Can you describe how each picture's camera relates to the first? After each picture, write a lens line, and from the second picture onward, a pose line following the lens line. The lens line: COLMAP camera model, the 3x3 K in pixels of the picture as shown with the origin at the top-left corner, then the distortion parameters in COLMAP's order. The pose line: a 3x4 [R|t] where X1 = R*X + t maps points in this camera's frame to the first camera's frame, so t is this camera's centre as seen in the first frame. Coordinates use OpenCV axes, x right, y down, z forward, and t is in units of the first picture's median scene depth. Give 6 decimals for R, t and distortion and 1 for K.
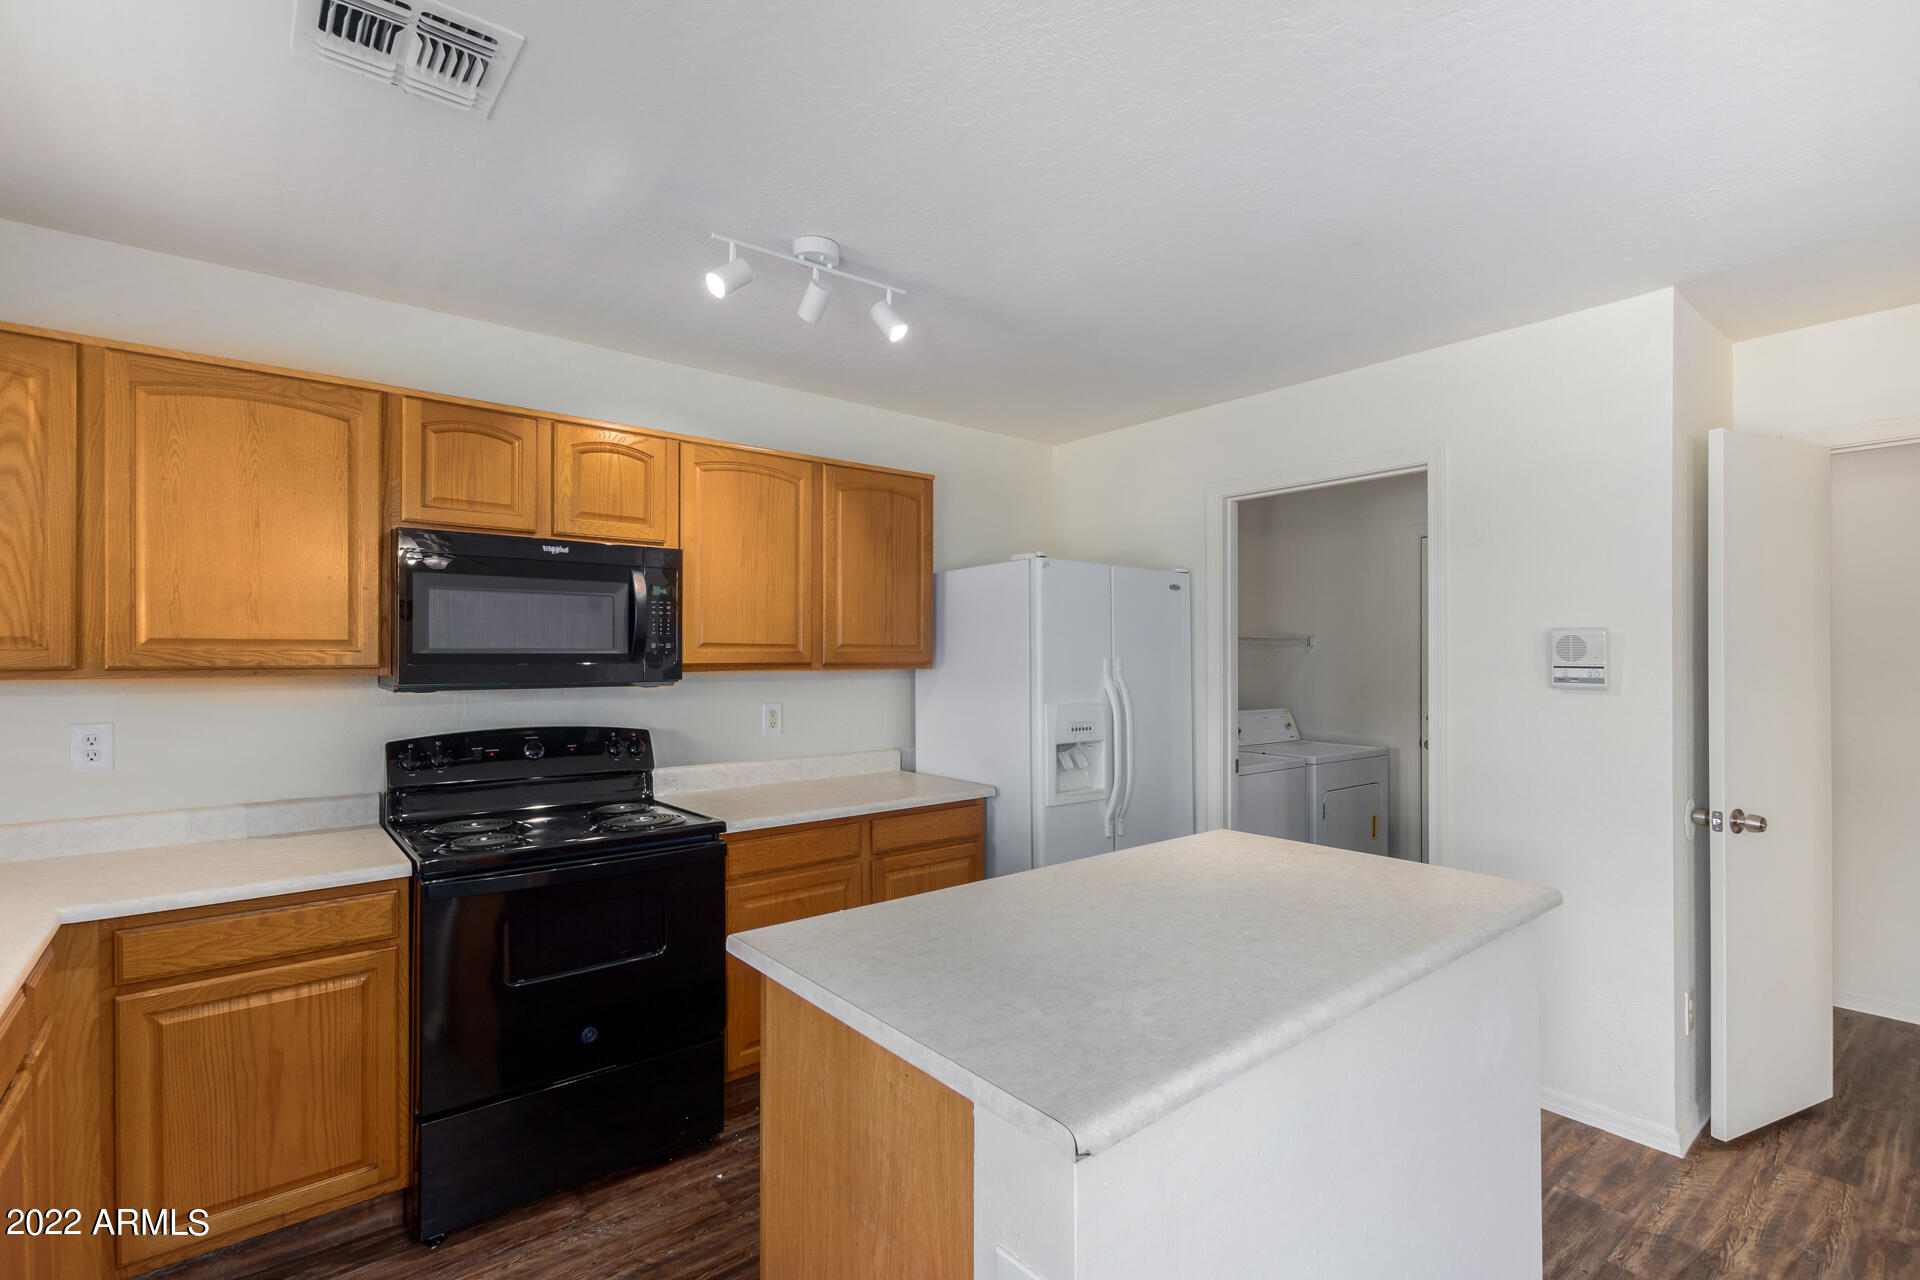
lens RADIAL K [[876.4, 0, 958.6], [0, 876.4, 651.7], [0, 0, 1]] dist [0.002482, -0.003493]
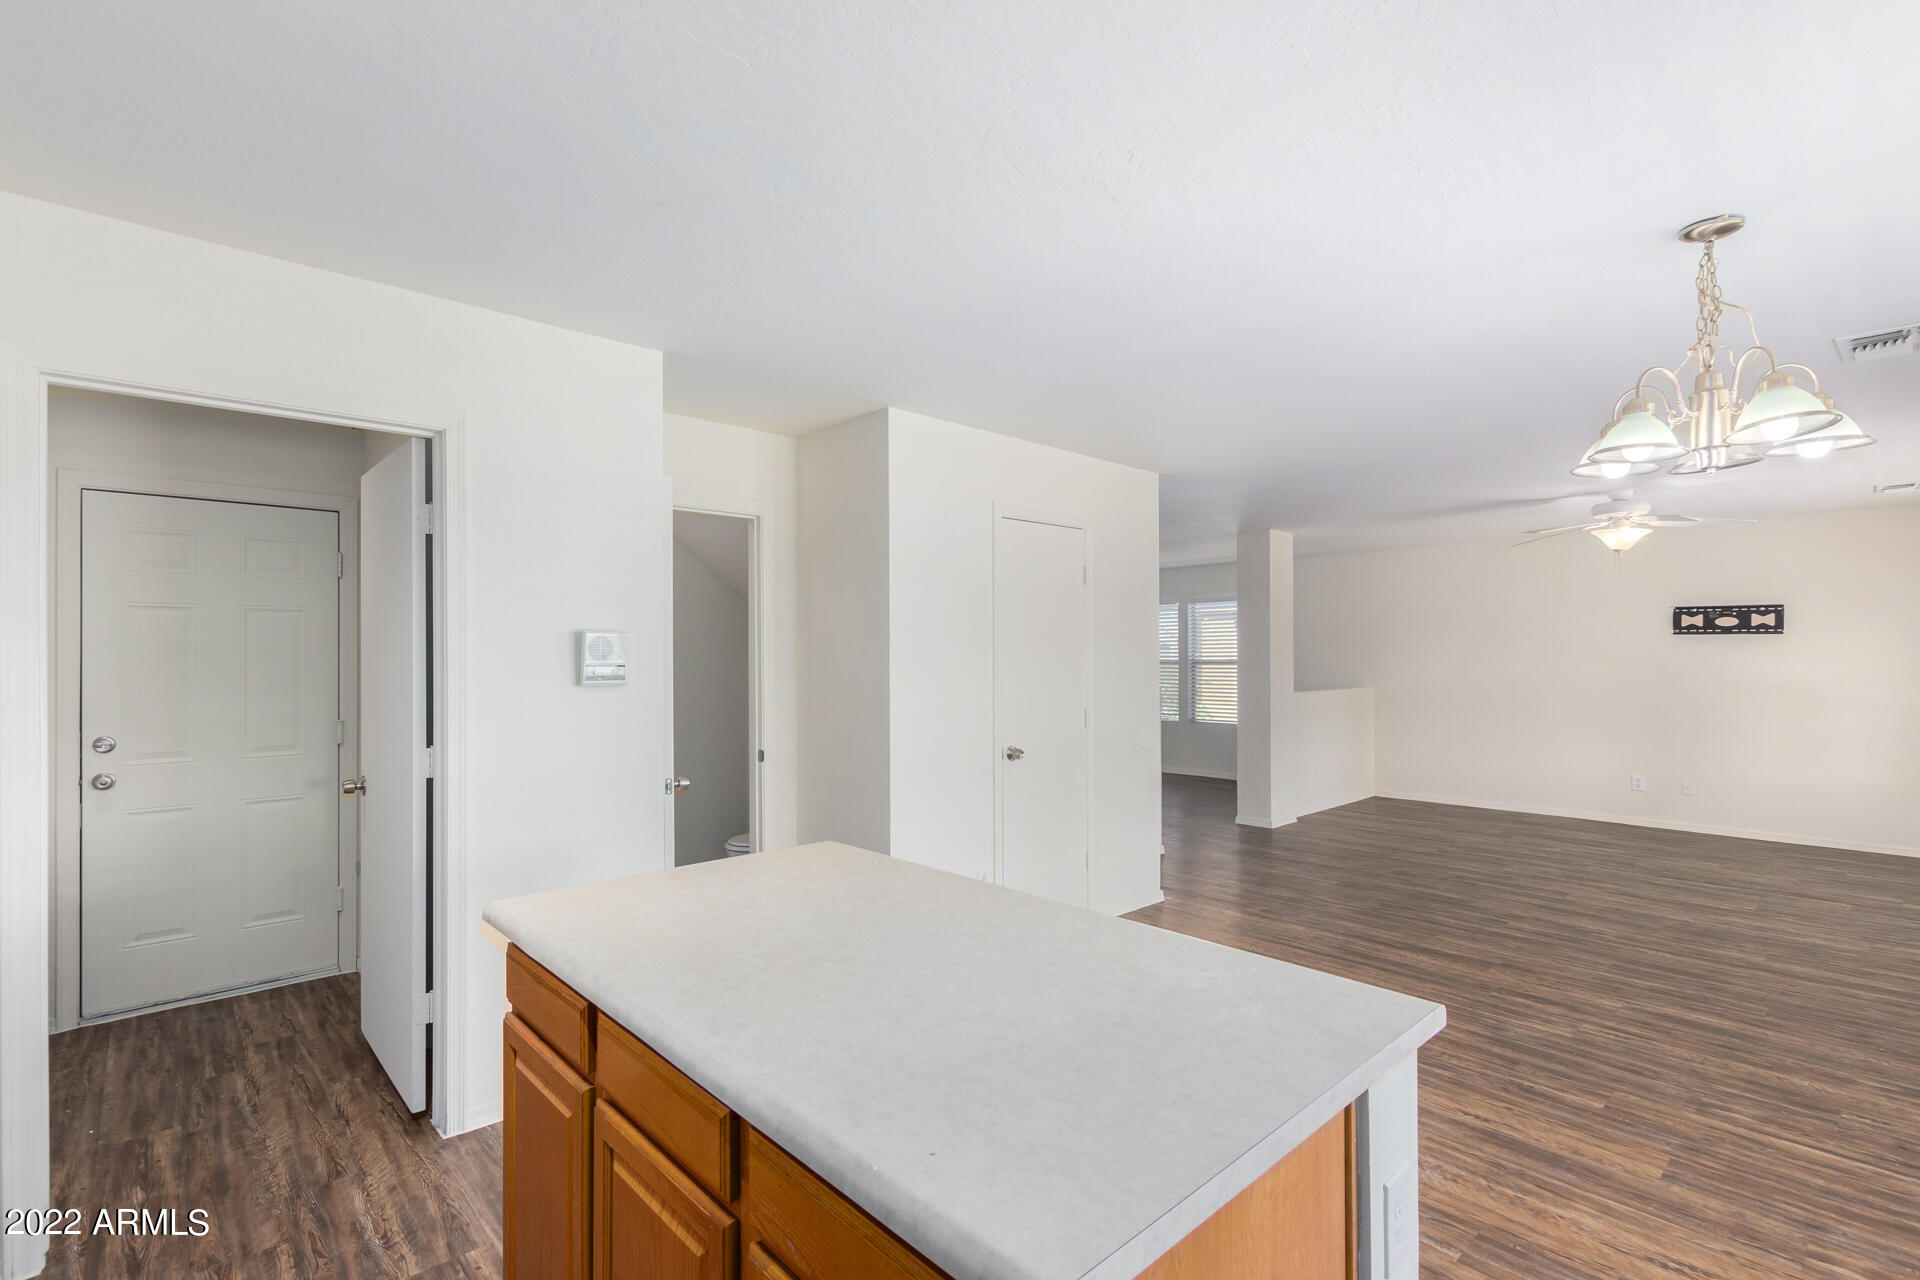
lens RADIAL K [[876.4, 0, 958.6], [0, 876.4, 651.7], [0, 0, 1]] dist [0.002482, -0.003493]
pose [[-0.049663, 0.005406, 0.998751, -0.381743], [-0.000167, 0.999985, -0.005421, 0.005752], [-0.998766, -0.000436, -0.049661, 0.590767]]
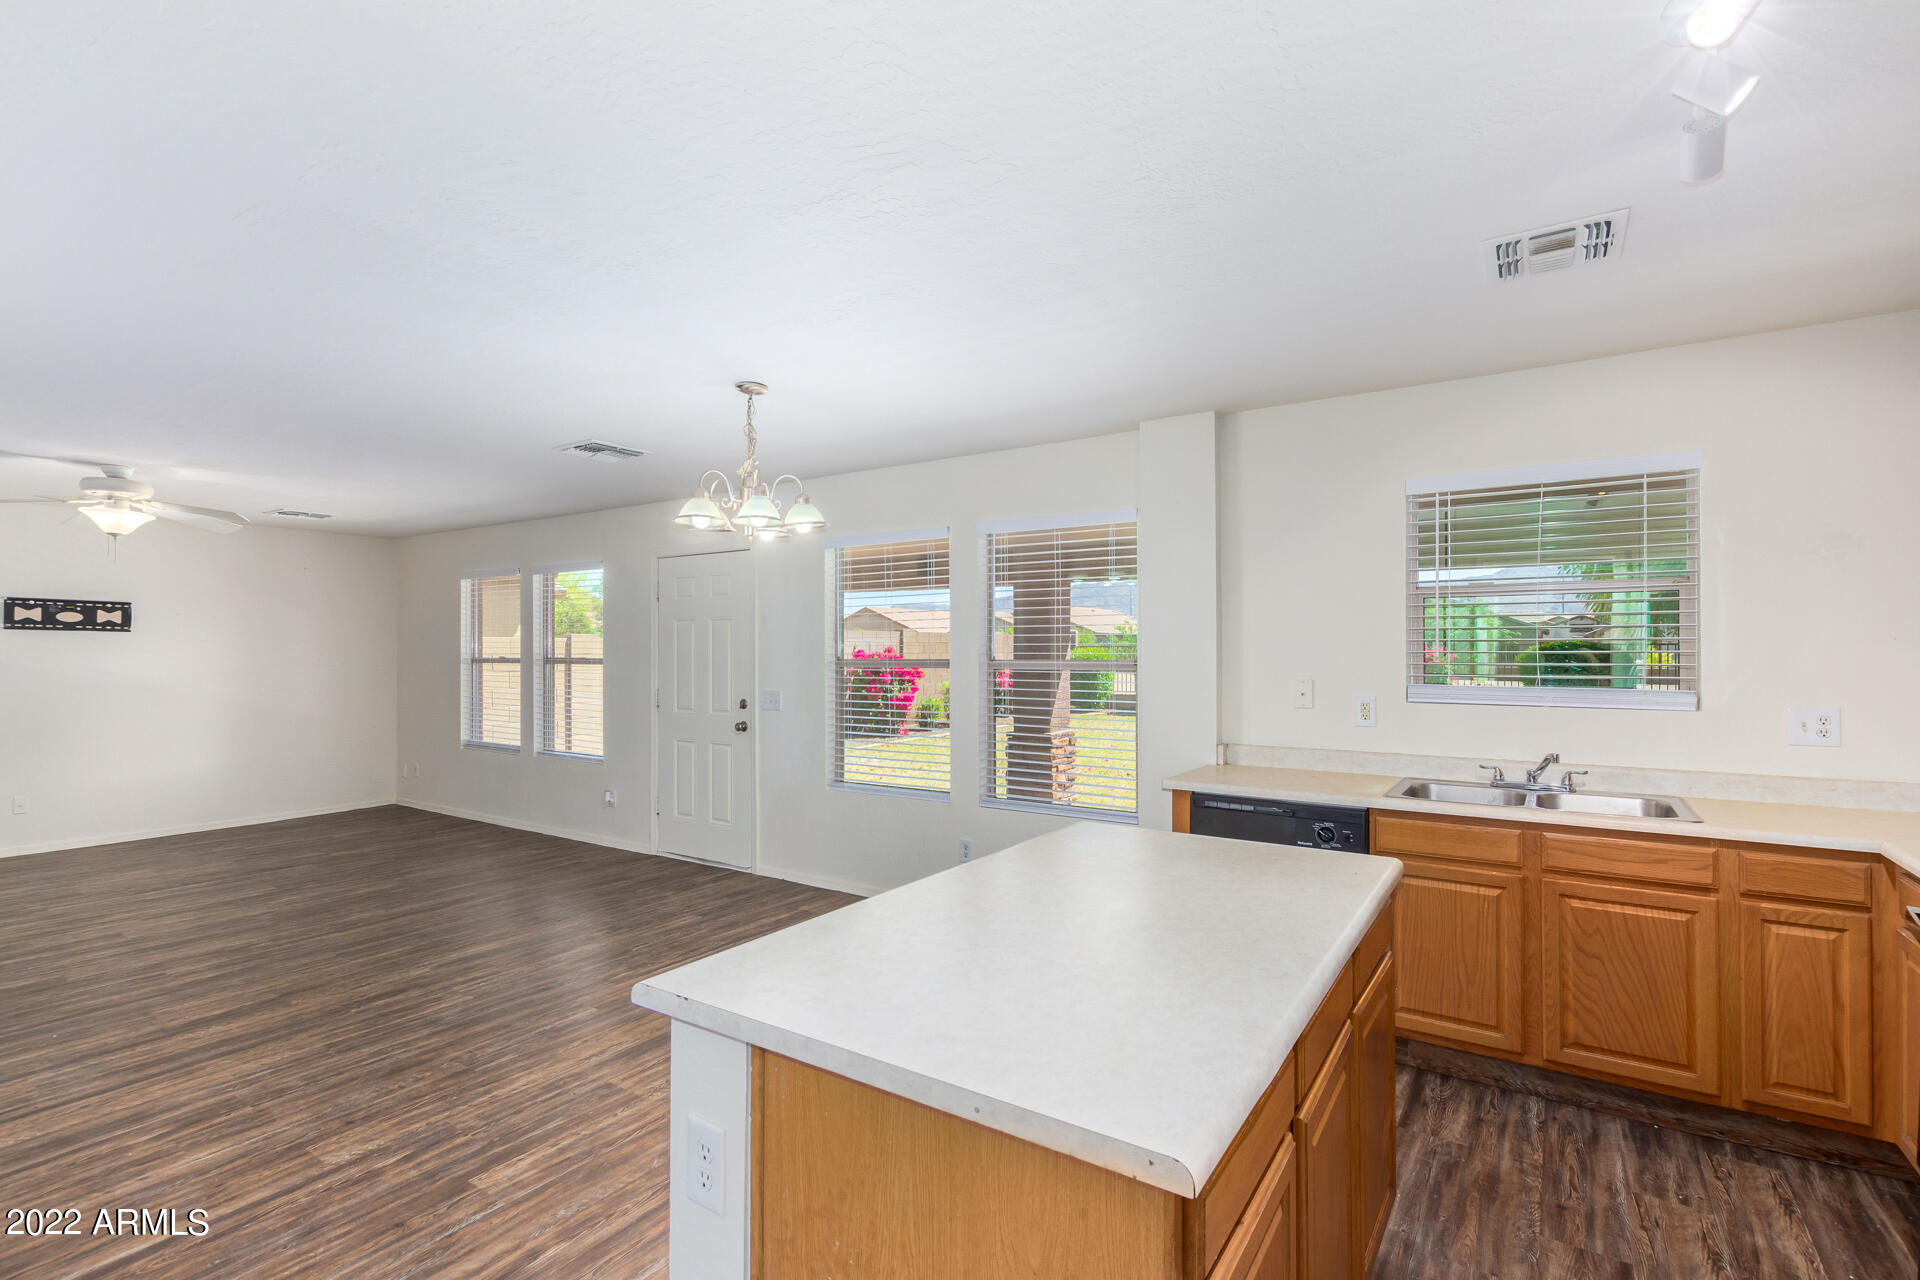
lens RADIAL K [[876.4, 0, 958.6], [0, 876.4, 651.7], [0, 0, 1]] dist [0.002482, -0.003493]
pose [[-0.959130, 0.001796, -0.282959, 0.414290], [0.001791, 0.999998, 0.000278, 0.001220], [0.282959, -0.000240, -0.959132, 1.160781]]
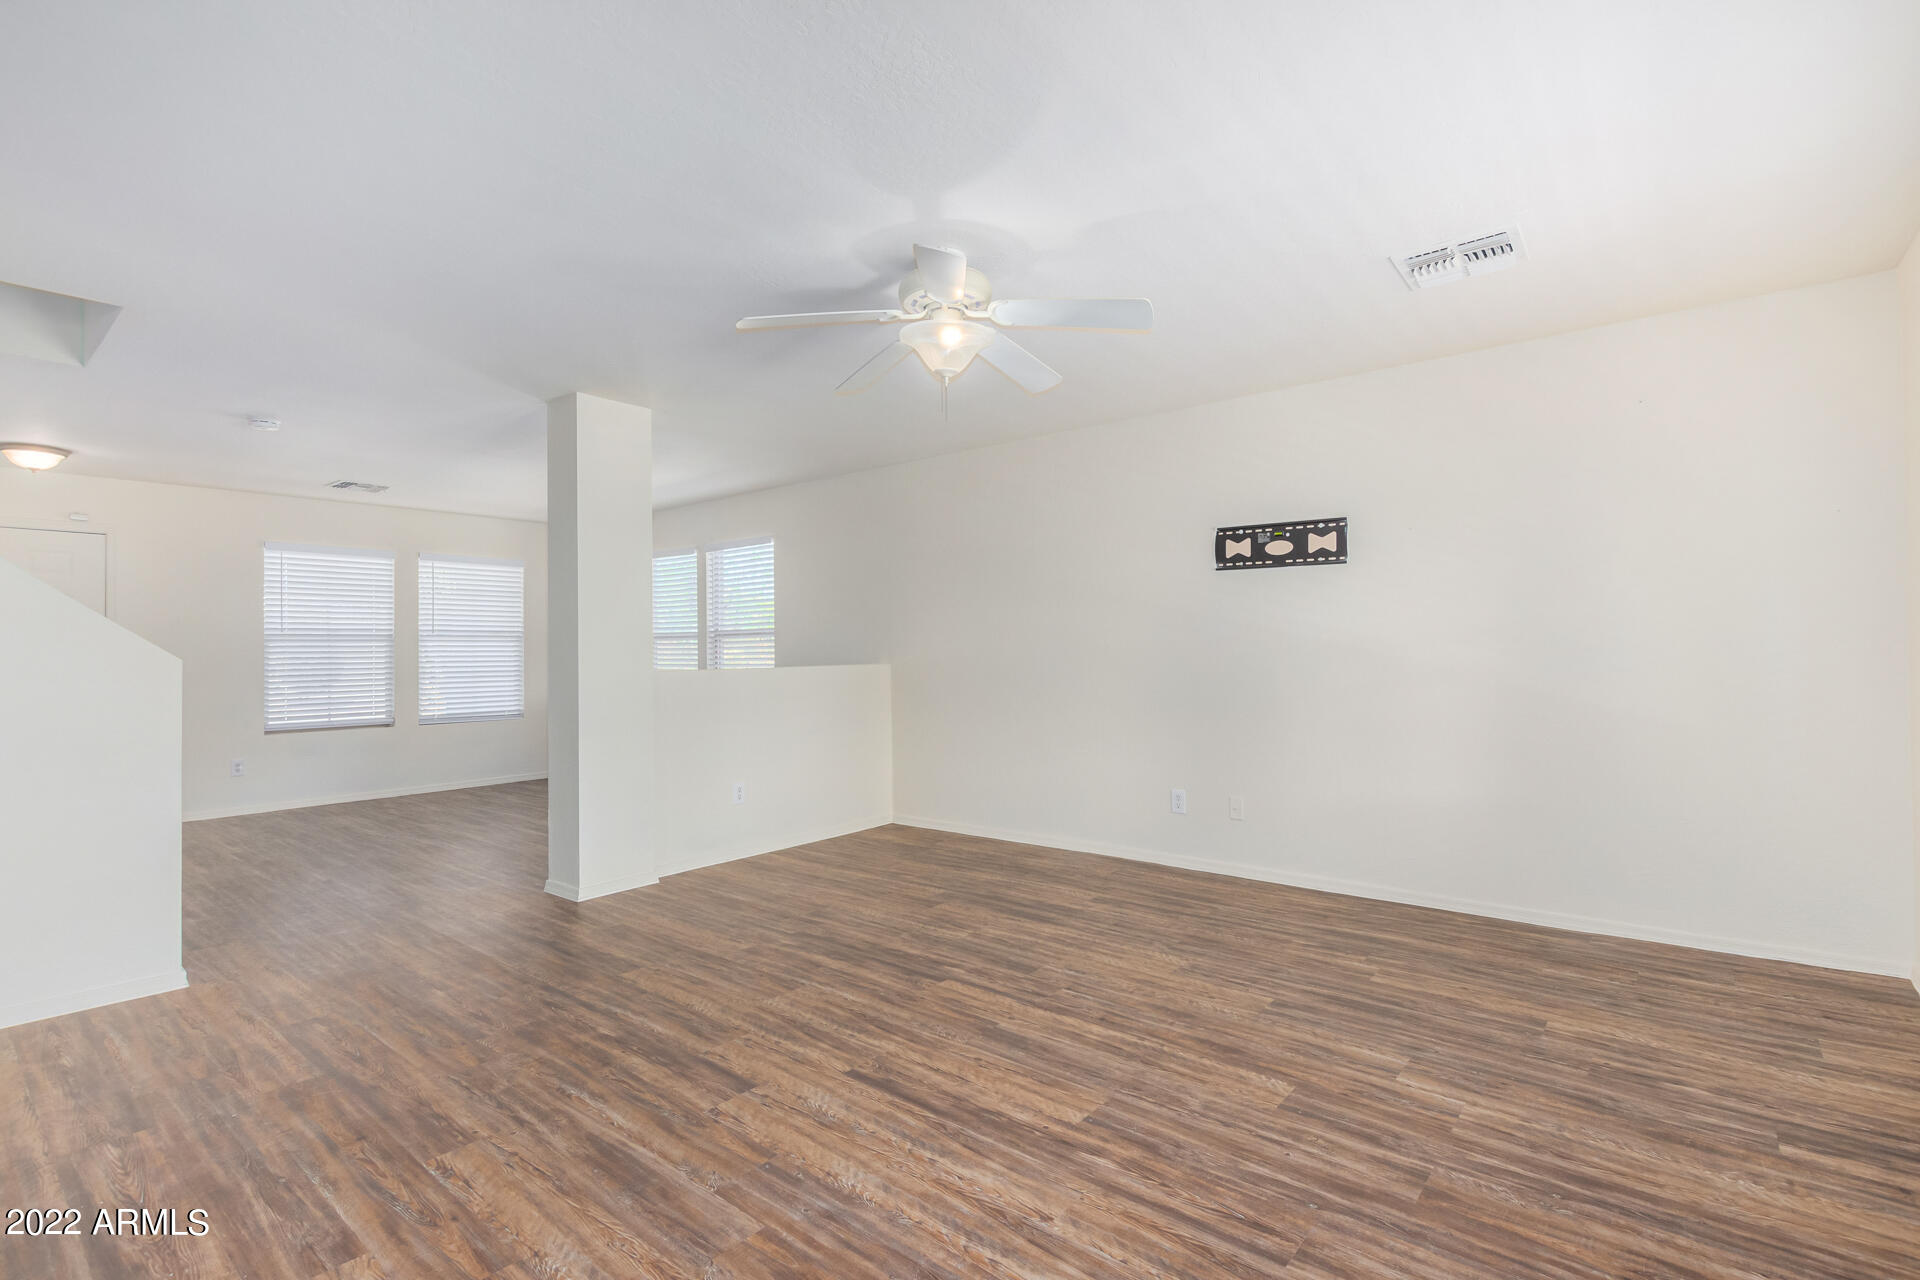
lens RADIAL K [[904.6, 0, 960.0], [0, 904.6, 640.0], [0, 0, 1]] dist [0.003087, -0.000568]
pose [[-0.201500, 0.013317, 0.979398, 0.513625], [0.010298, 0.999881, -0.011476, 0.087759], [-0.979434, 0.007774, -0.201613, -0.826639]]
